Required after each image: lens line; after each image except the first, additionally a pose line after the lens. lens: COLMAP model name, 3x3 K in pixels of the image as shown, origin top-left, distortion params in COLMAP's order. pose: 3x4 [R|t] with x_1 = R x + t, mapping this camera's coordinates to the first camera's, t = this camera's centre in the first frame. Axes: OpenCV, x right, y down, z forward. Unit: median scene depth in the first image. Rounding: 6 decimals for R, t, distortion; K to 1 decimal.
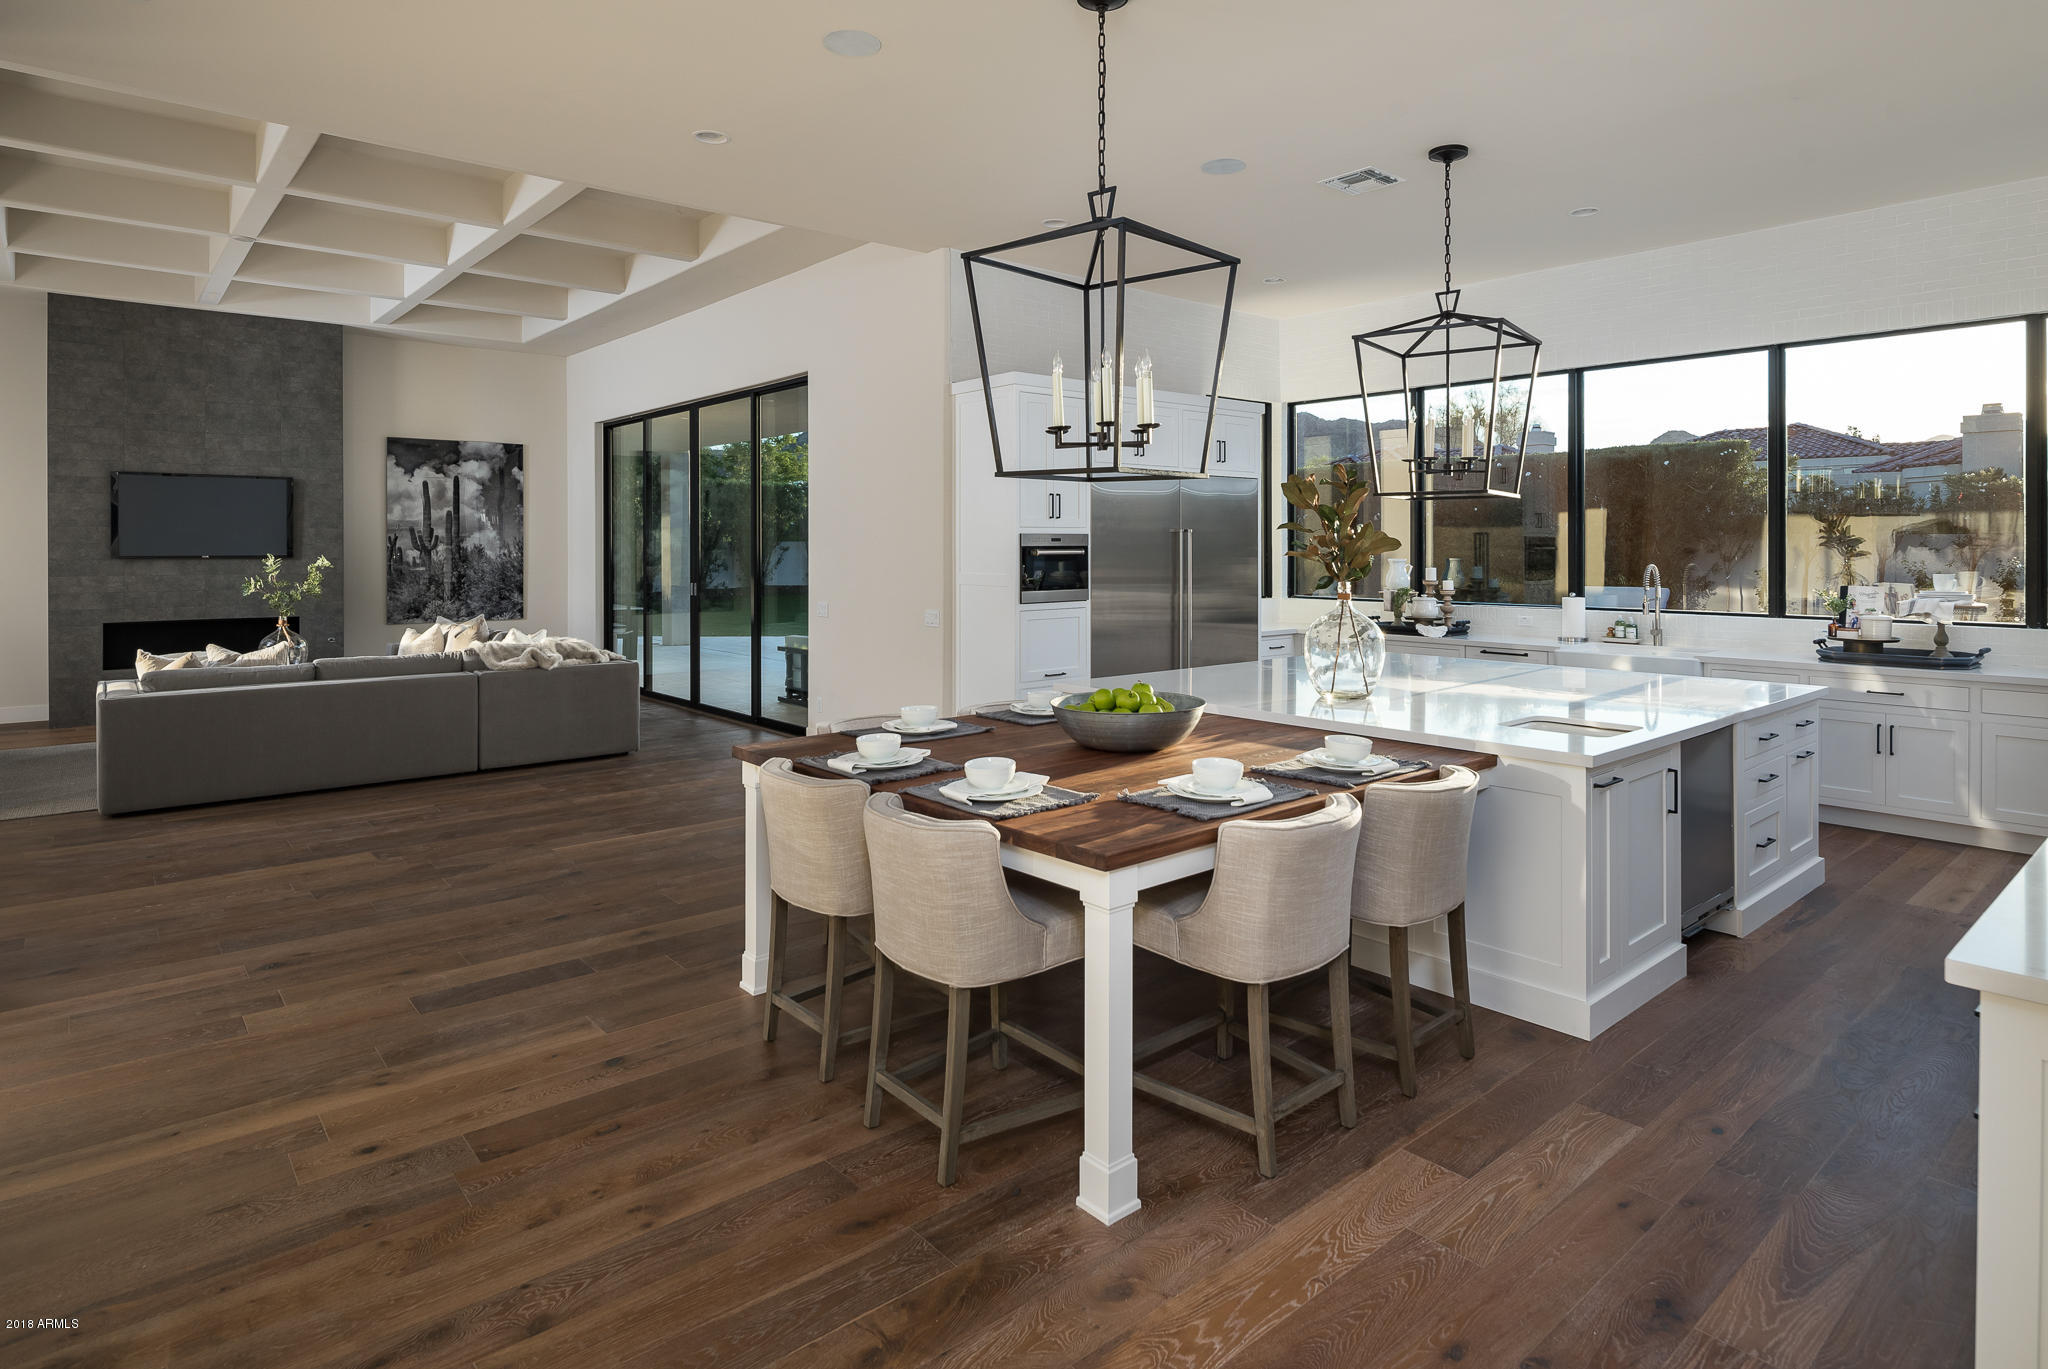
lens RADIAL K [[1111.9, 0, 1010.5], [0, 1111.9, 555.4], [0, 0, 1]] dist [-0.001858, -0.001100]
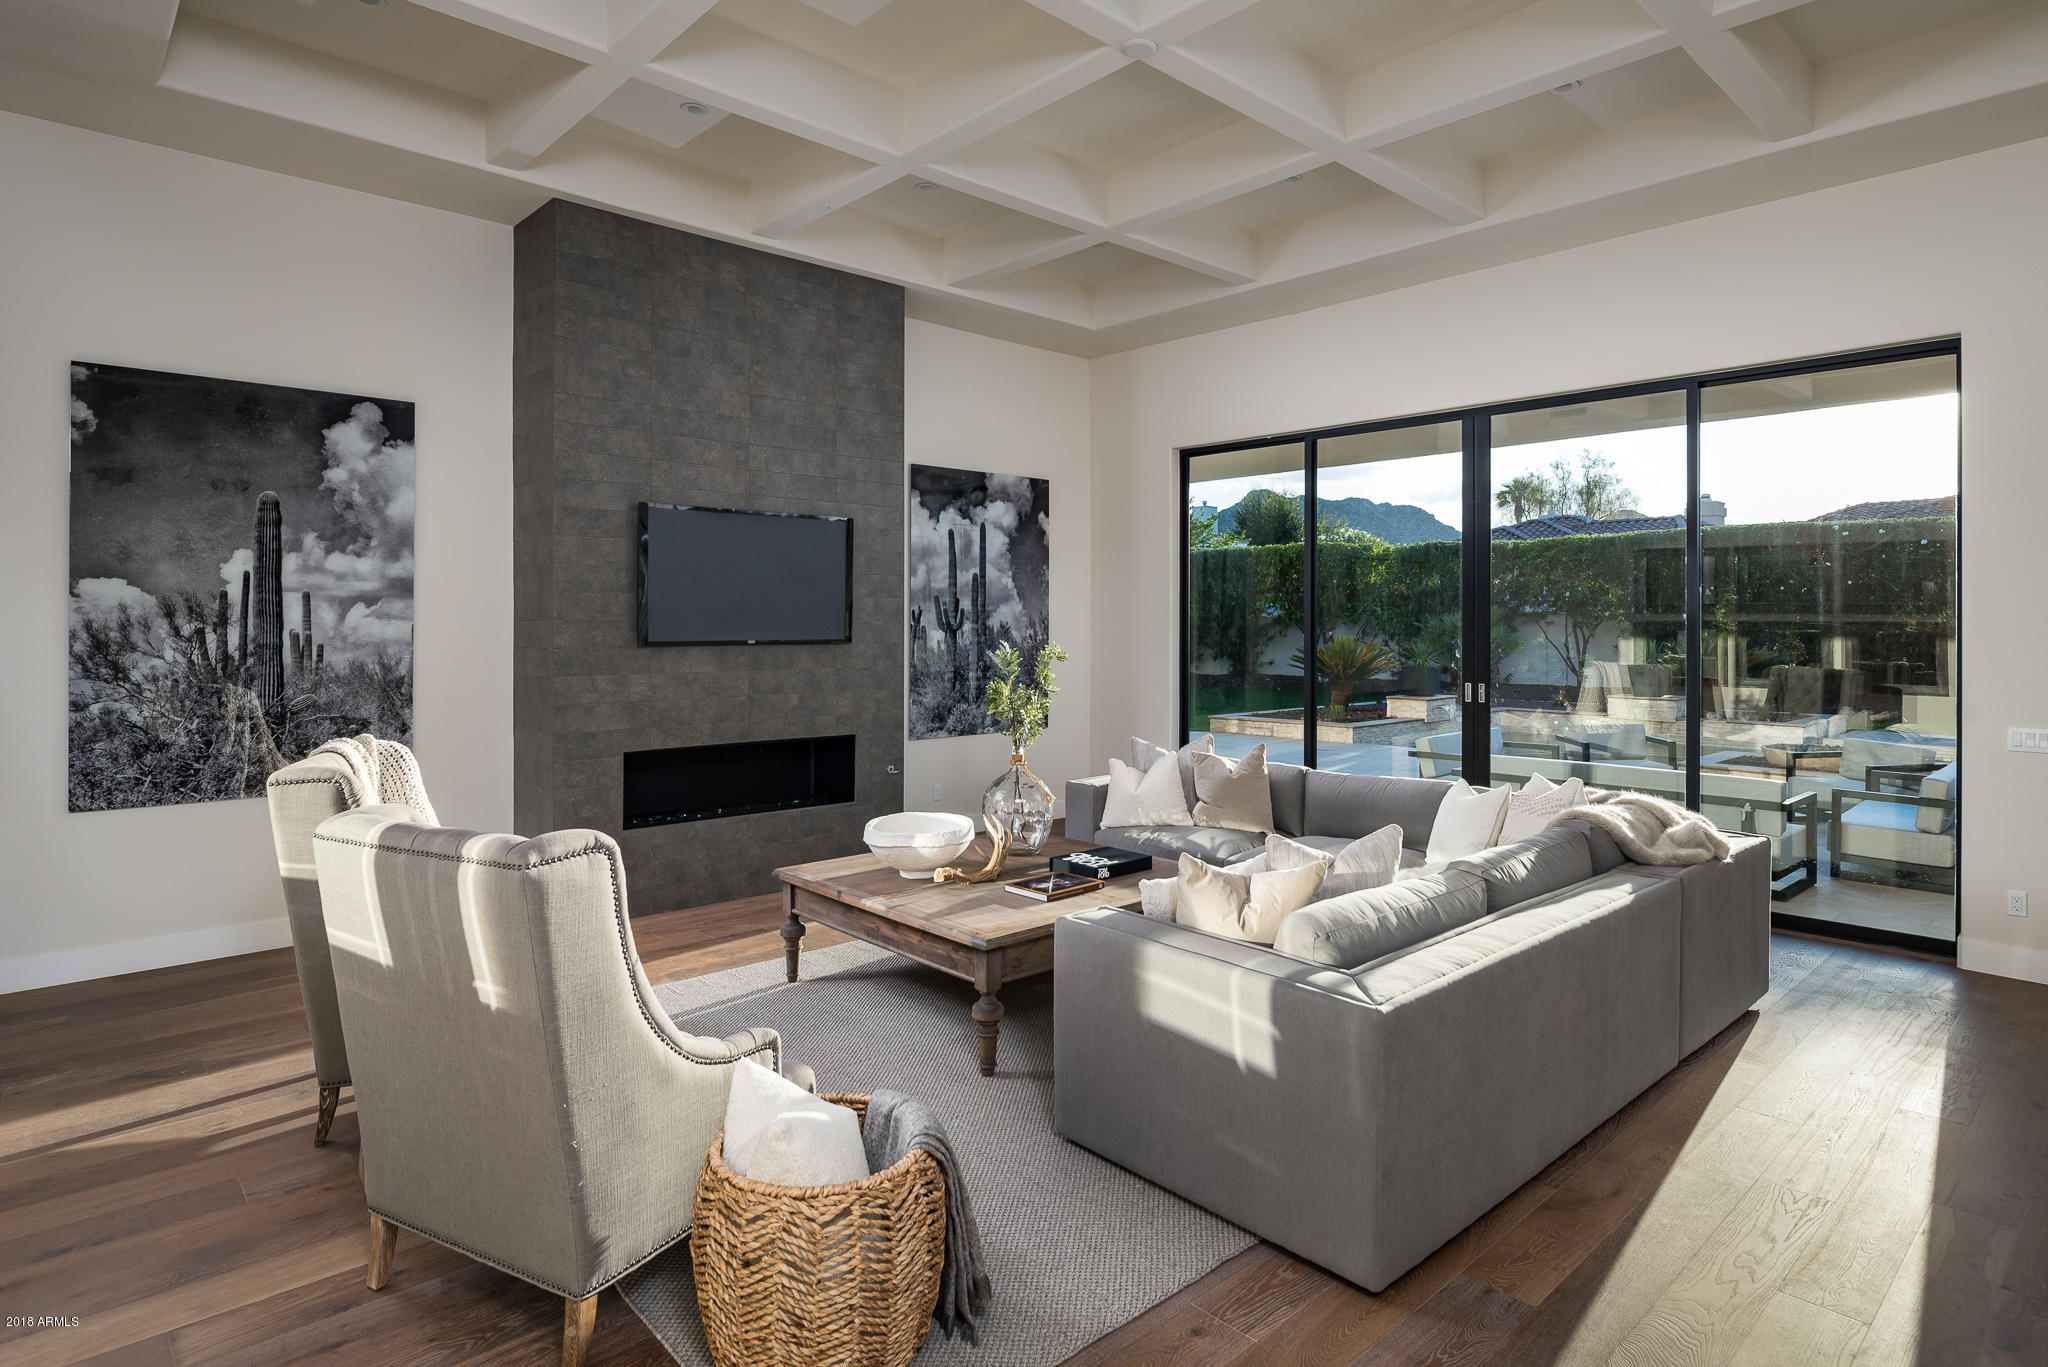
lens RADIAL K [[1111.9, 0, 1031.7], [0, 1111.9, 626.8], [0, 0, 1]] dist [-0.001858, -0.001100]
pose [[0.999258, 0.004386, 0.038268, -0.564774], [-0.004329, 0.999989, -0.001573, -0.006819], [-0.038274, 0.001406, 0.999266, 0.352373]]
